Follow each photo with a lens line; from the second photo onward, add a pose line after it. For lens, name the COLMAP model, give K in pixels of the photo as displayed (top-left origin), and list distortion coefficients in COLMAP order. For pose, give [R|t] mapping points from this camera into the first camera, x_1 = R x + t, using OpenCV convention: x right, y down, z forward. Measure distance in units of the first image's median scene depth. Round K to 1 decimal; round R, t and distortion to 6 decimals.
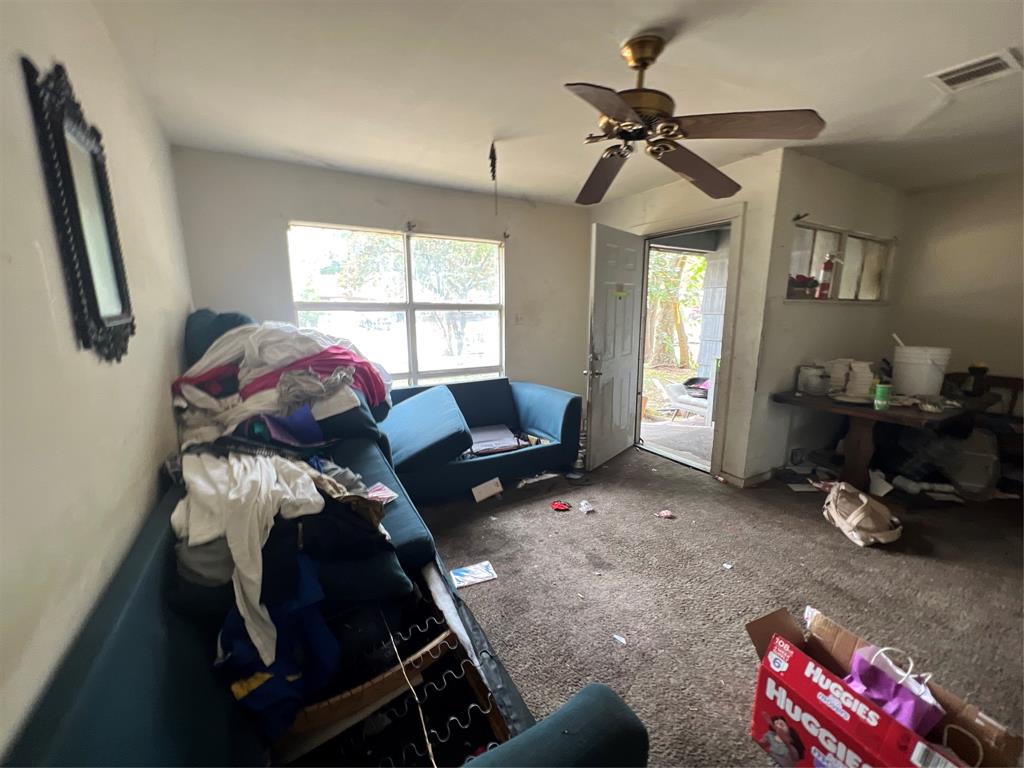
lens RADIAL K [[412.2, 0, 515.0], [0, 412.2, 386.7], [0, 0, 1]] dist [-0.001941, 0.000645]
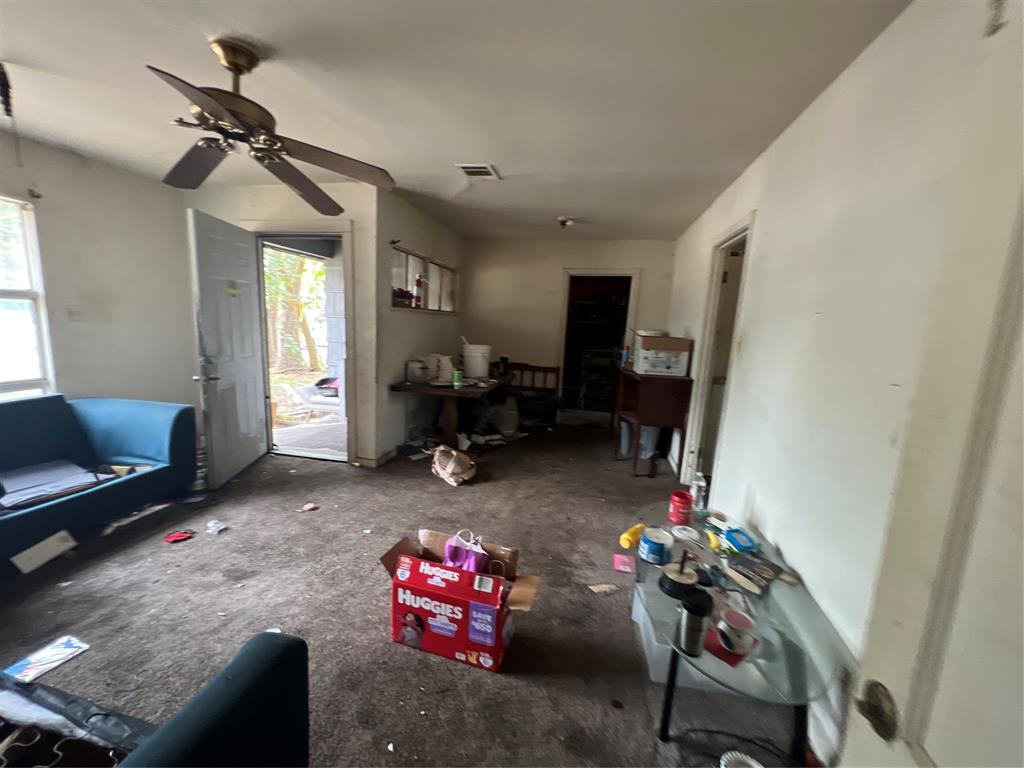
lens RADIAL K [[412.2, 0, 513.8], [0, 412.2, 386.3], [0, 0, 1]] dist [-0.001941, 0.000645]
pose [[0.667724, -0.084091, 0.739644, -0.030051], [0.091472, 0.995338, 0.030584, 0.019763], [-0.738768, 0.047235, 0.672303, -0.089725]]
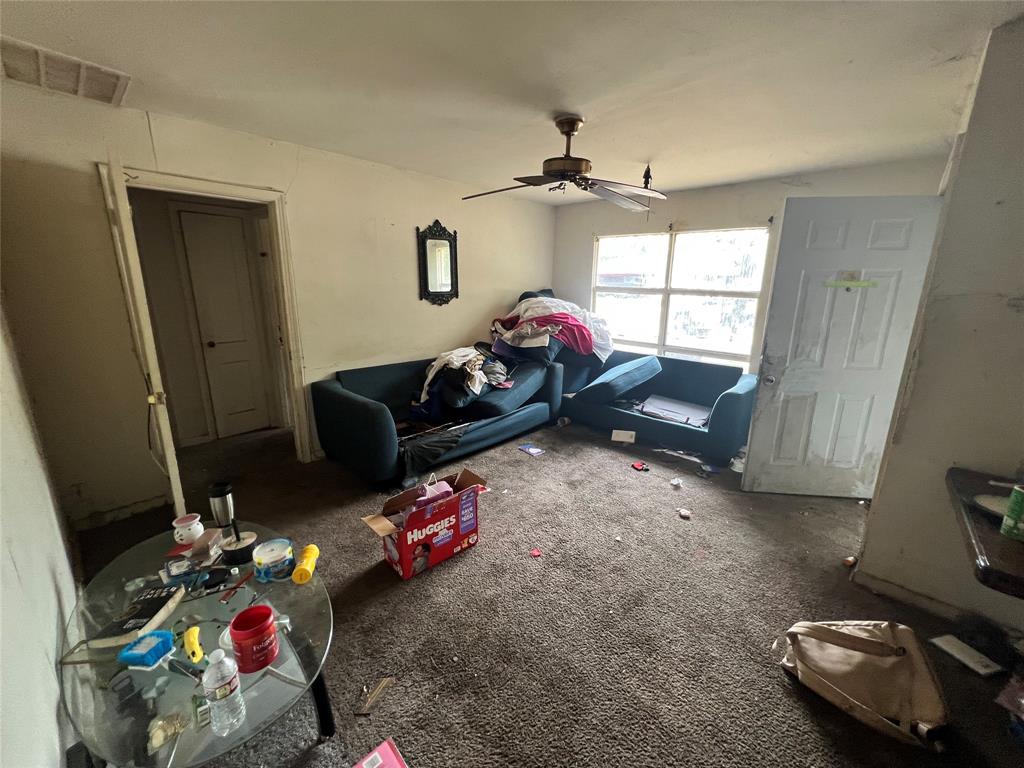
lens RADIAL K [[409.7, 0, 514.8], [0, 409.7, 384.5], [0, 0, 1]] dist [-0.001502, 0.000022]
pose [[0.293171, 0.242658, -0.924753, 1.016197], [-0.199841, 0.961441, 0.188931, -0.082619], [0.934941, 0.129414, 0.330360, 0.248461]]
